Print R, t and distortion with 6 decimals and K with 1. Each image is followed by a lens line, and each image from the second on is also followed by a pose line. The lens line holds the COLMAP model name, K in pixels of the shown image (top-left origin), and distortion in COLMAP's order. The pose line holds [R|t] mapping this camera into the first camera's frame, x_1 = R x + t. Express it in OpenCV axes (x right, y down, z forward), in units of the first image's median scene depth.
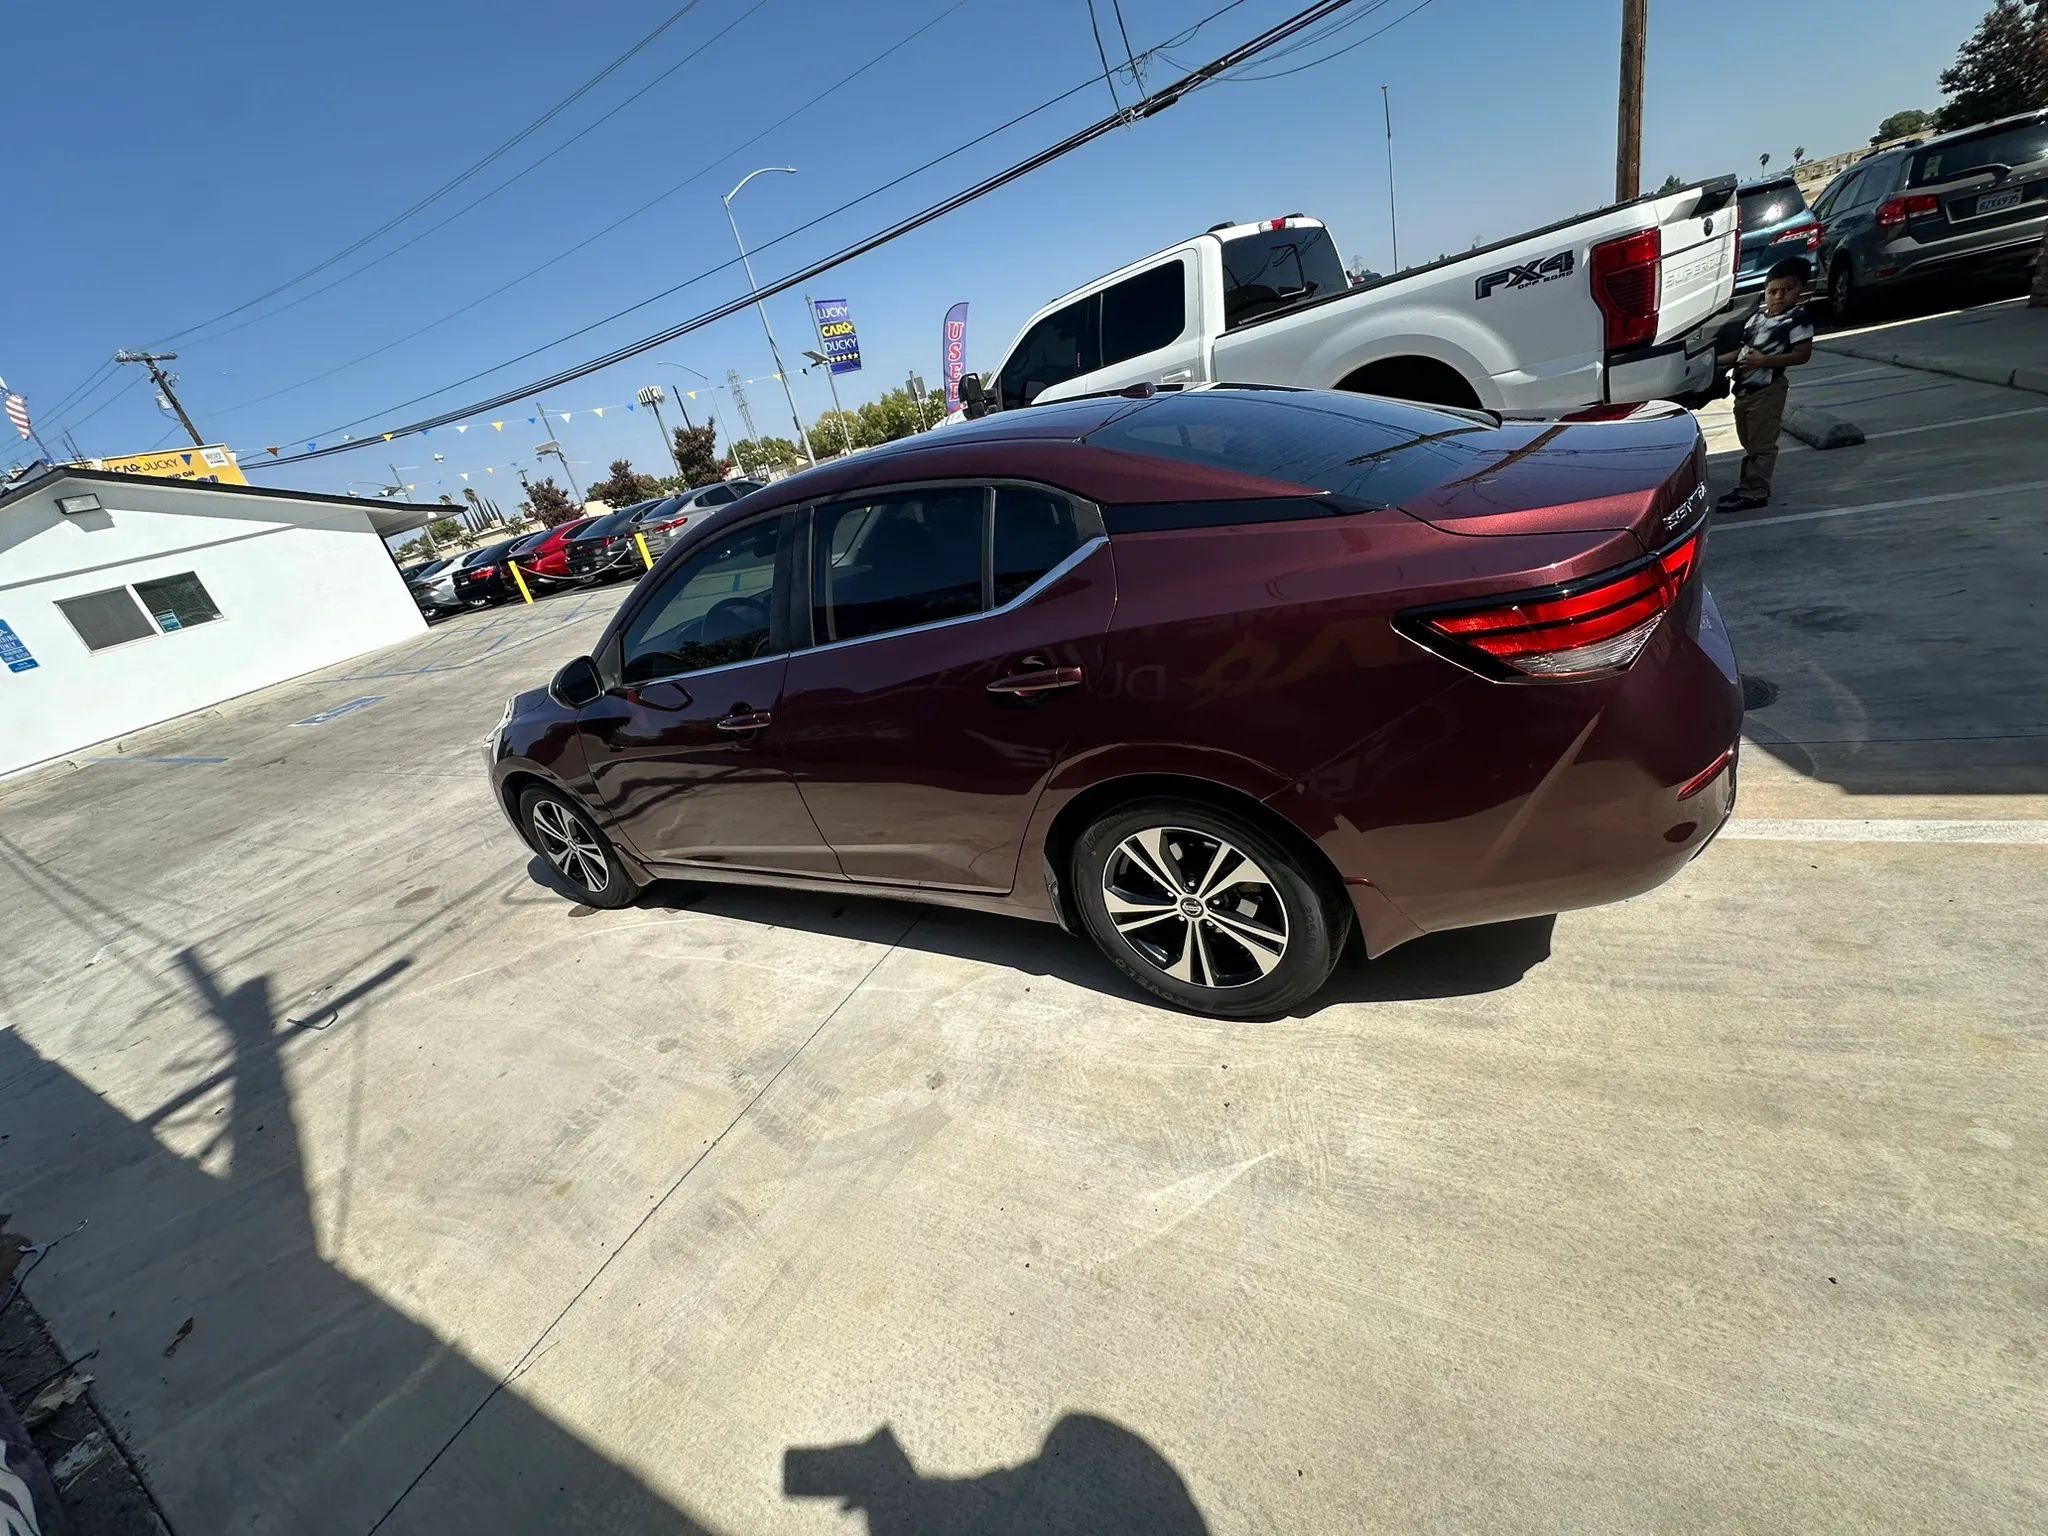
lens RADIAL K [[817.5, 0, 1021.8], [0, 817.5, 770.8], [0, 0, 1]] dist [-0.005330, 0.000891]
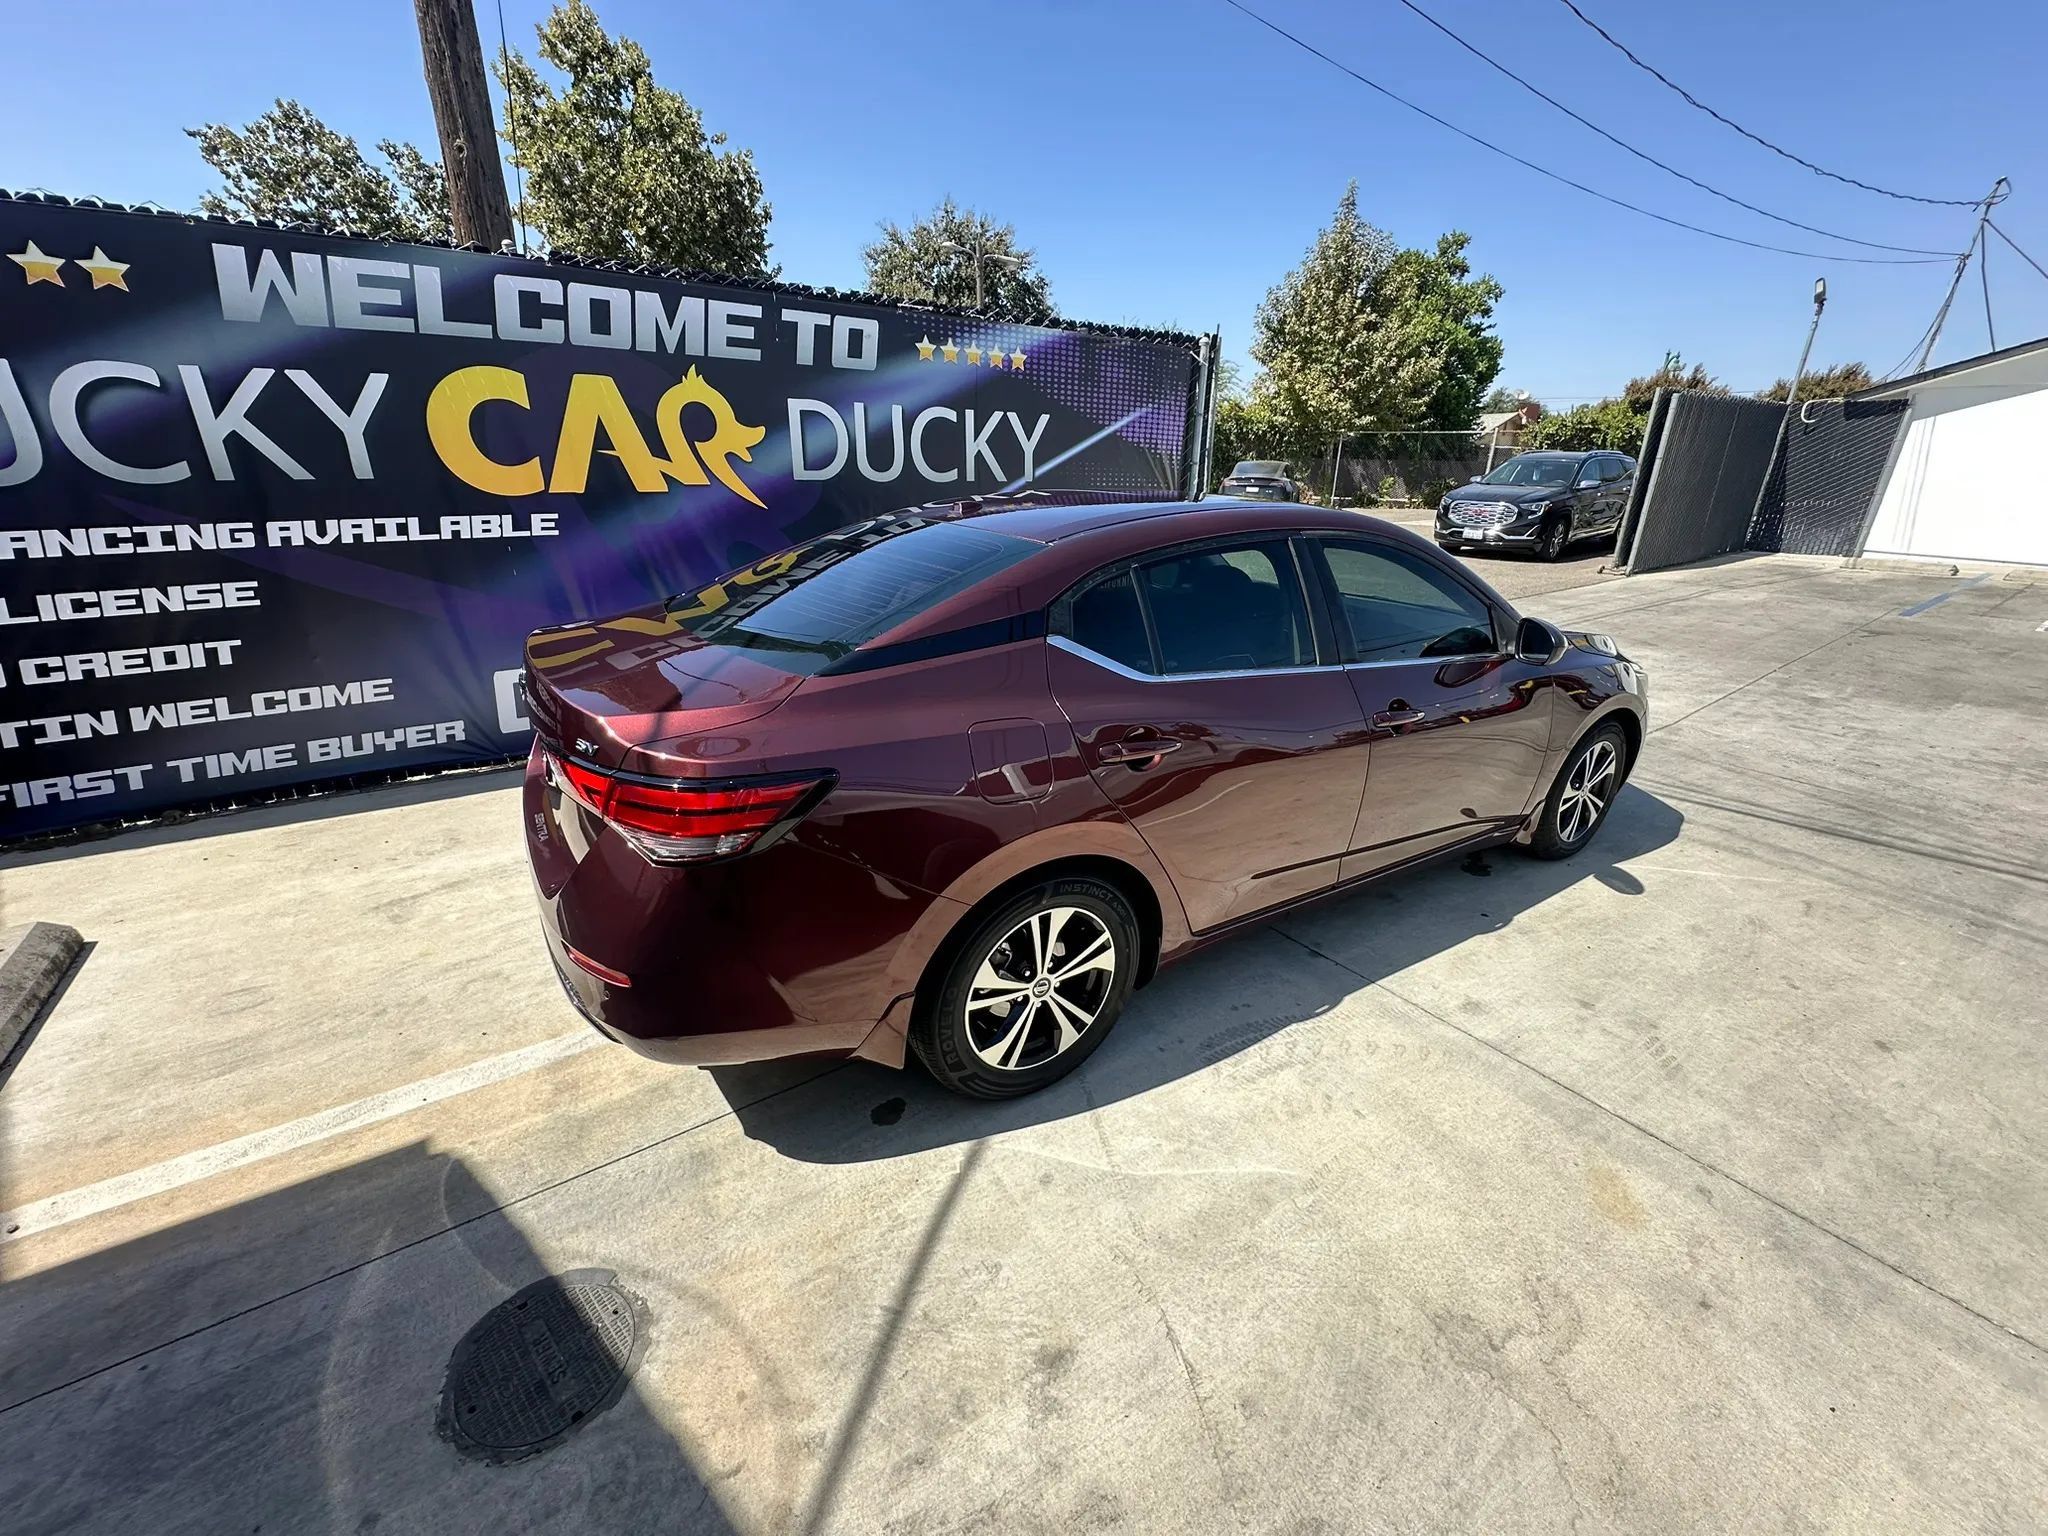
lens RADIAL K [[817.5, 0, 1021.3], [0, 817.5, 768.9], [0, 0, 1]] dist [-0.005330, 0.000891]
pose [[-0.444203, 0.530414, -0.722042, 0.620354], [-0.277100, 0.685064, 0.673723, -0.561772], [0.851997, 0.499347, -0.157330, 0.804592]]
